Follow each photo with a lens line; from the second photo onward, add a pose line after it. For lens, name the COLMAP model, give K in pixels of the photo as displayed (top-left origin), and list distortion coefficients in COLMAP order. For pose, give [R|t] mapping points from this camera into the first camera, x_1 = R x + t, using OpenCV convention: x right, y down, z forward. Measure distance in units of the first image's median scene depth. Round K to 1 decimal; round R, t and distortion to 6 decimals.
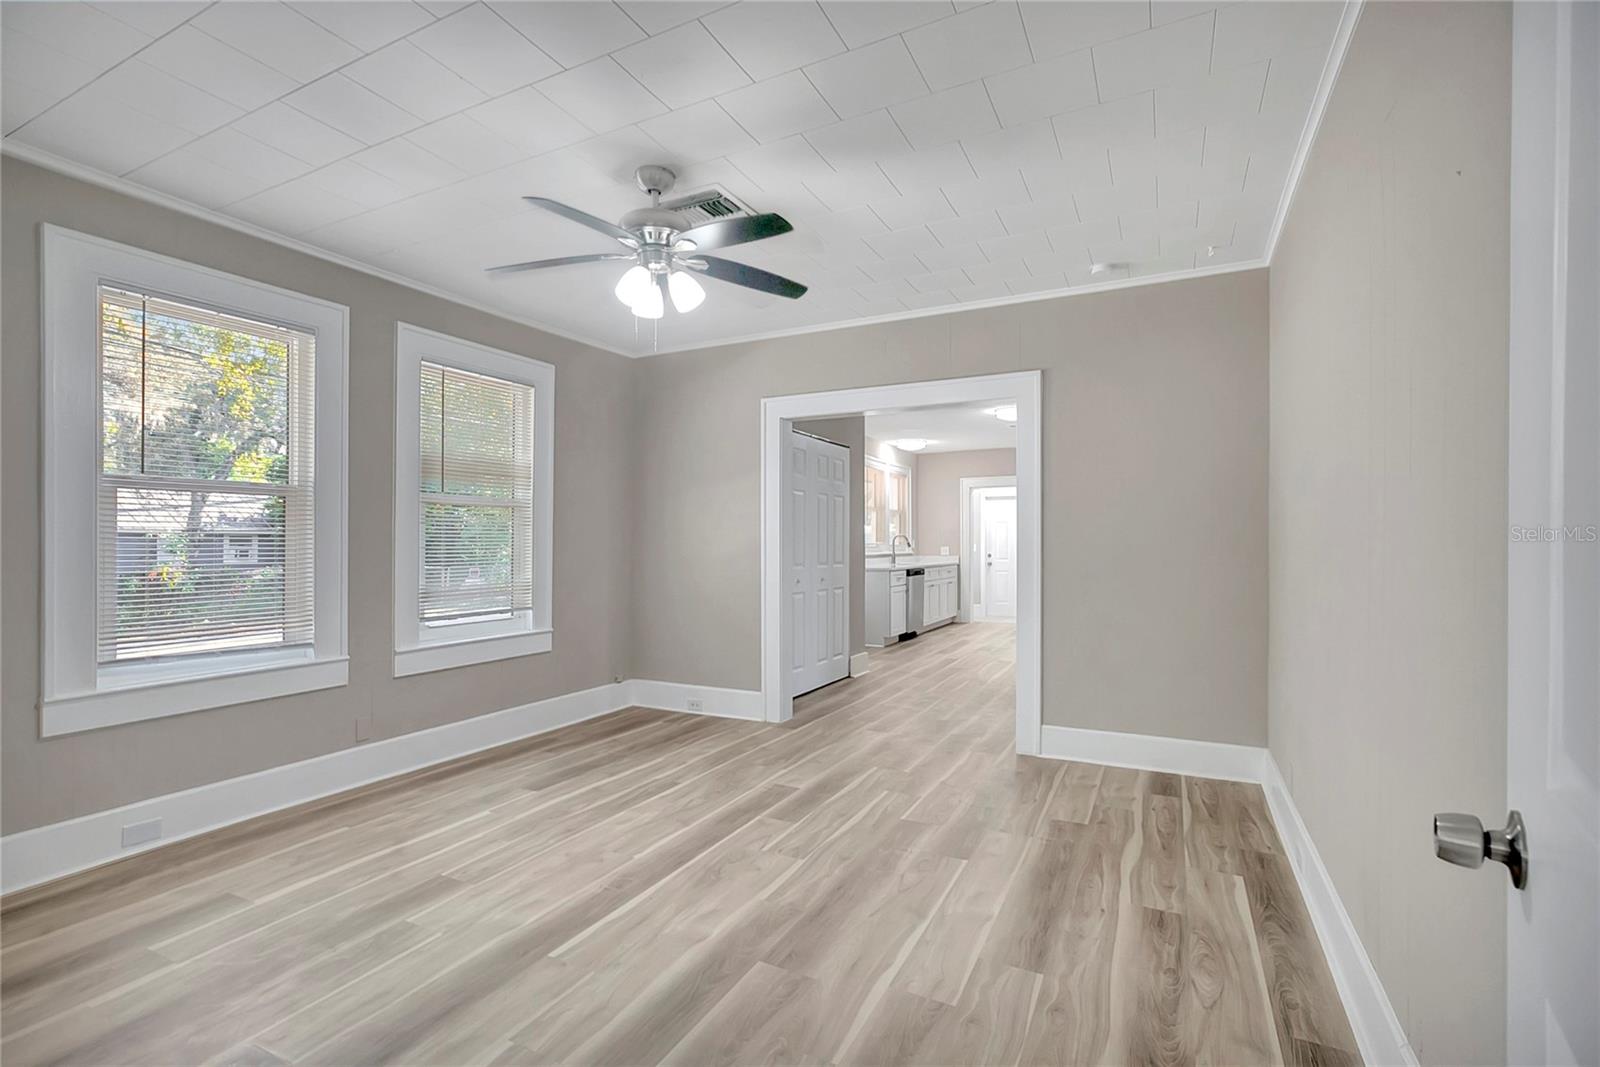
lens RADIAL K [[727.1, 0, 805.8], [0, 727.1, 543.4], [0, 0, 1]] dist [-0.024146, 0.000445]
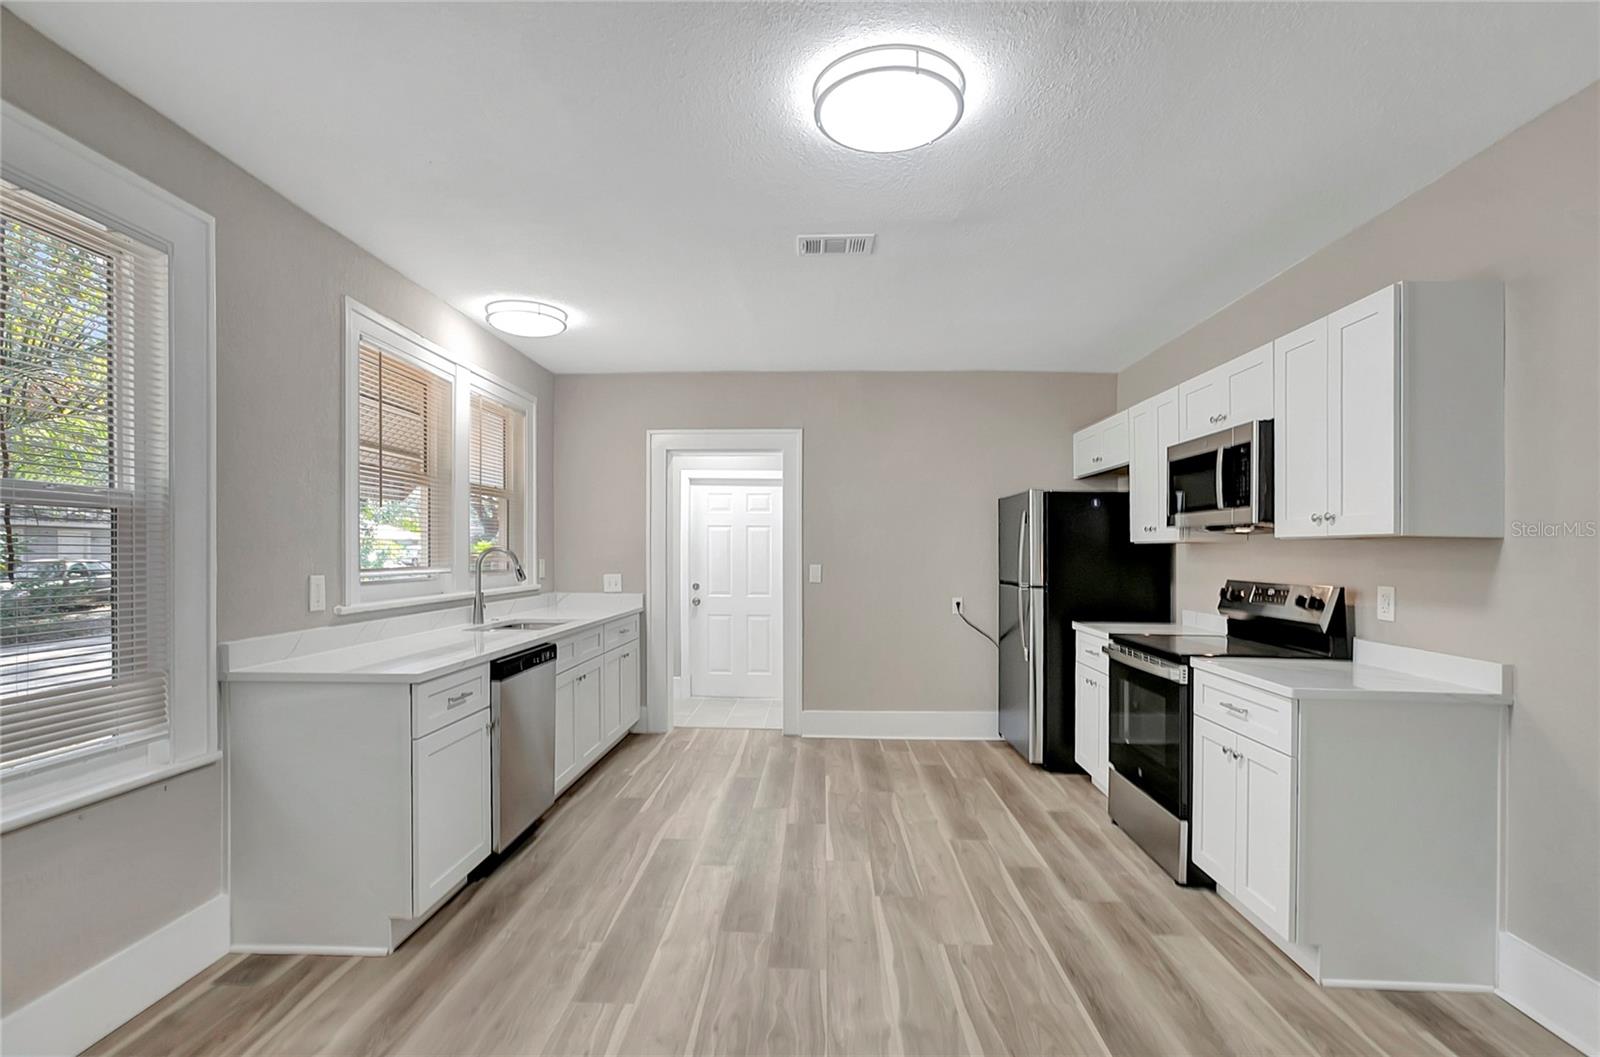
lens RADIAL K [[750.6, 0, 782.0], [0, 750.6, 555.9], [0, 0, 1]] dist [-0.000161, 0.000998]
pose [[0.916448, 0.007734, 0.400079, 0.331664], [-0.010310, 0.999938, 0.004287, -0.033771], [-0.400021, -0.008054, 0.916471, 1.744348]]
